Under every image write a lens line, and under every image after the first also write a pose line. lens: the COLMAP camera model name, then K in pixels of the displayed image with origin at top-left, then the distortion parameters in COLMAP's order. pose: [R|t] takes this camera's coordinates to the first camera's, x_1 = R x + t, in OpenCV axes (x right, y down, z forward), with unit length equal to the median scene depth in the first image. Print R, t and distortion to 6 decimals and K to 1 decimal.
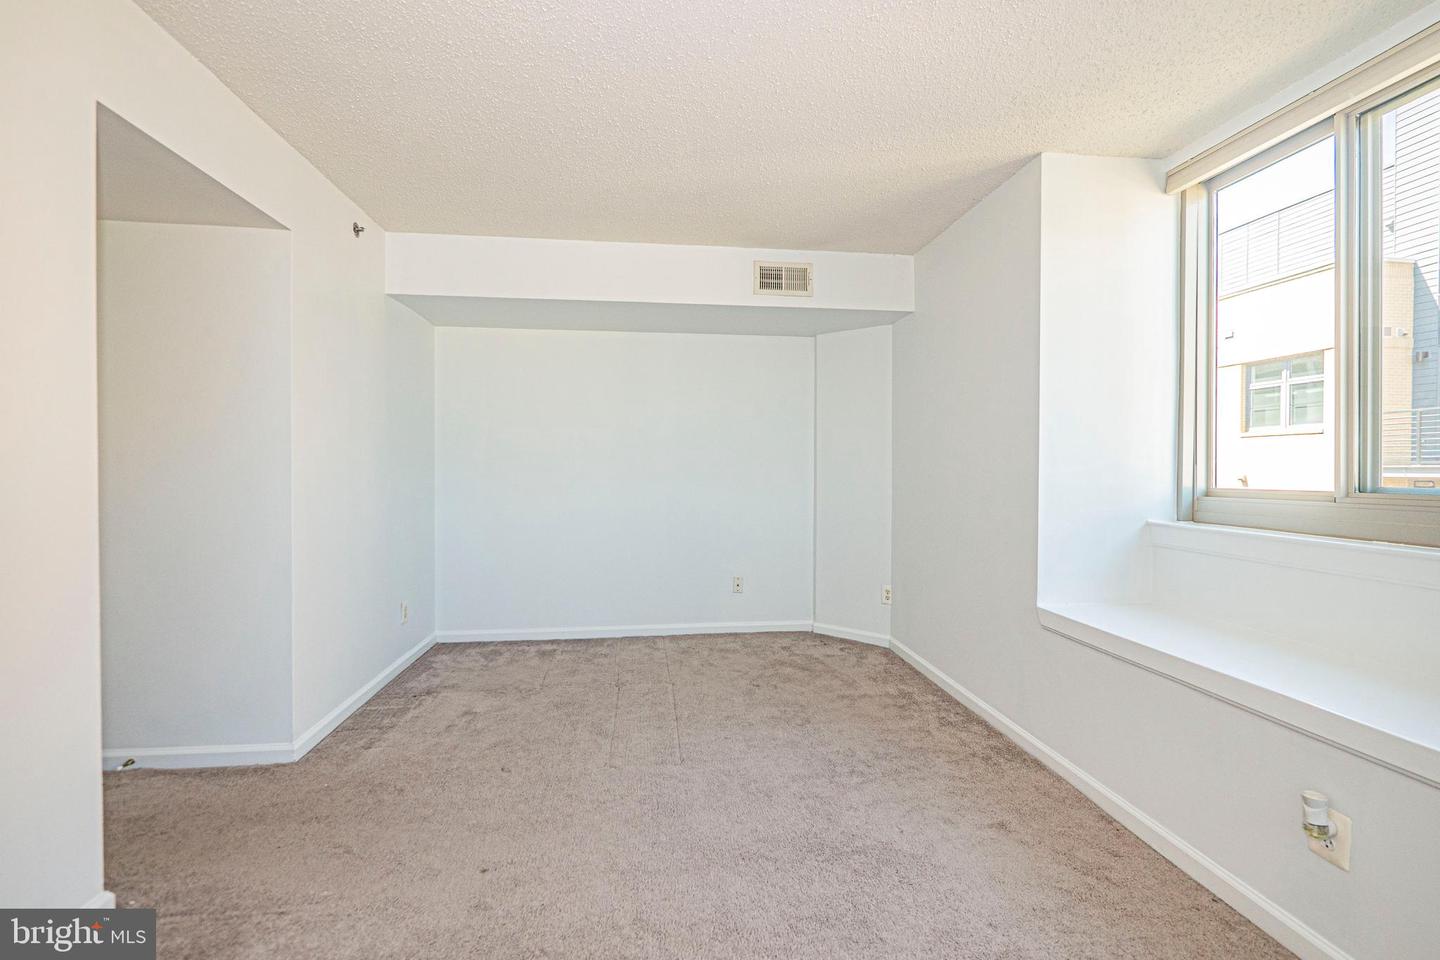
lens RADIAL K [[610.3, 0, 728.1], [0, 610.3, 476.2], [0, 0, 1]] dist [-0.004565, 0.000940]
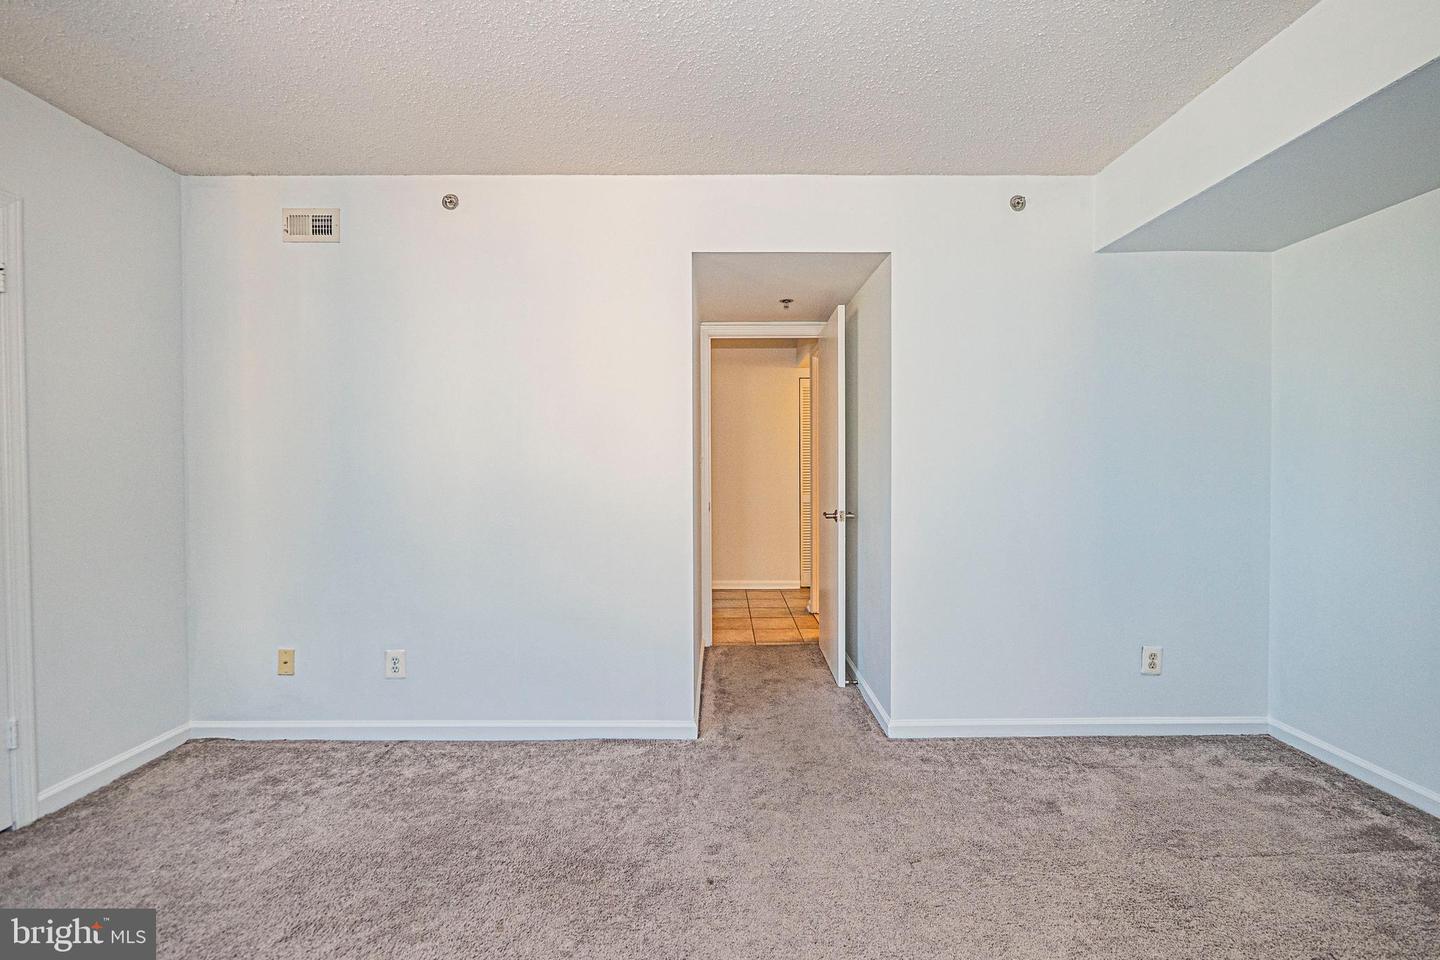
lens RADIAL K [[610.3, 0, 720.2], [0, 610.3, 474.8], [0, 0, 1]] dist [-0.004565, 0.000940]
pose [[-0.118270, 0.003298, -0.992976, 0.273275], [-0.013631, 0.999895, 0.004945, -0.002427], [0.992888, 0.014120, -0.118212, 0.550914]]
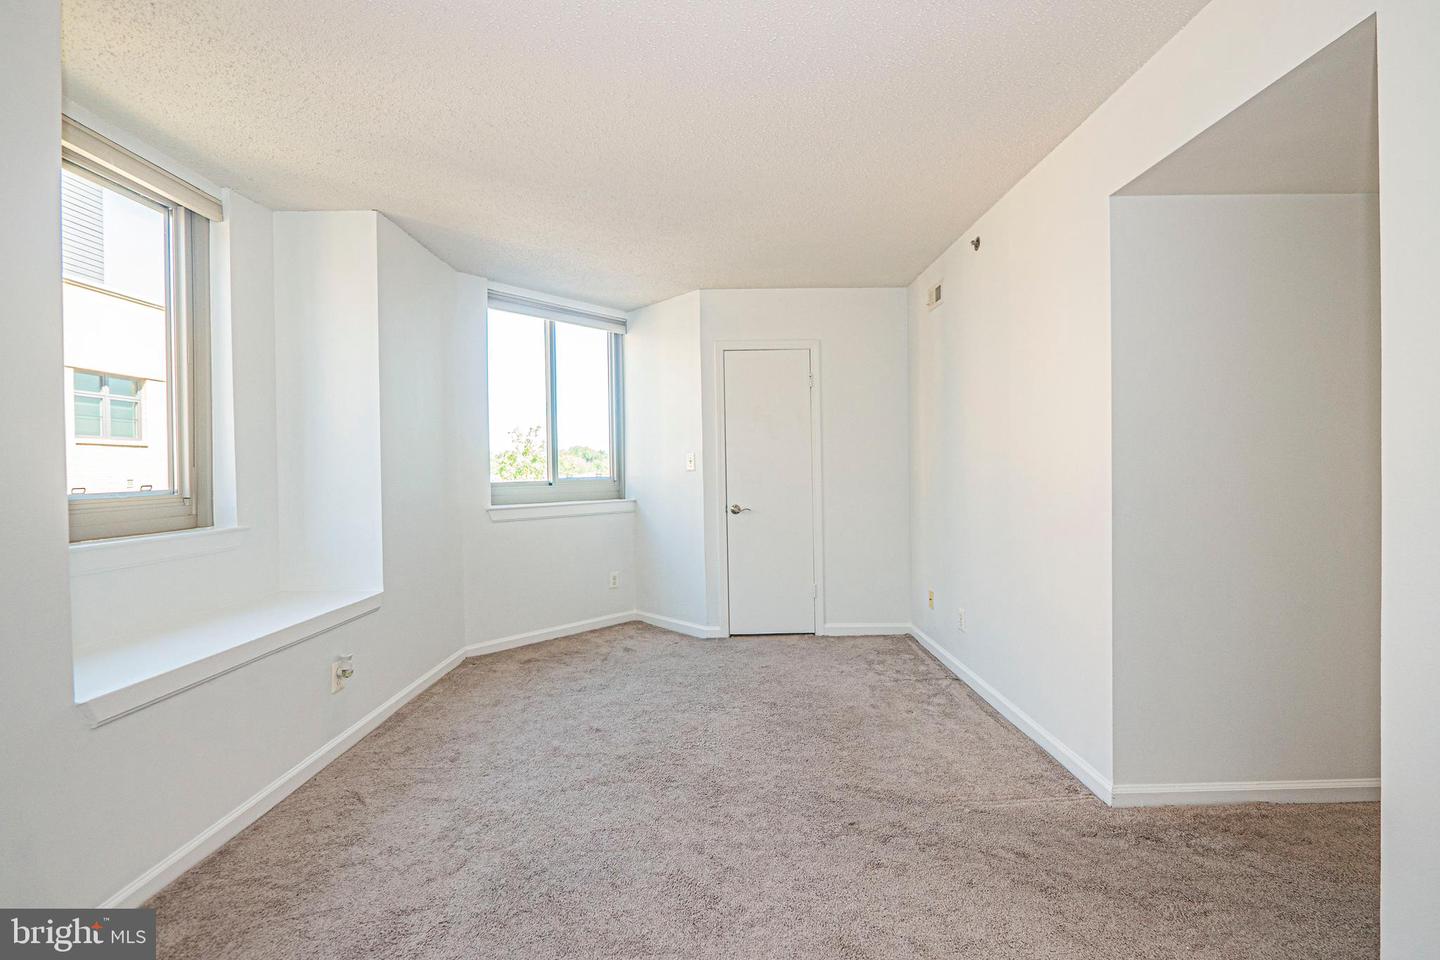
lens RADIAL K [[610.3, 0, 725.0], [0, 610.3, 471.8], [0, 0, 1]] dist [-0.004565, 0.000940]
pose [[-0.993136, 0.008678, 0.116644, -0.148104], [0.011050, 0.999745, 0.019709, -0.017064], [-0.116443, 0.020863, -0.992978, 1.048749]]
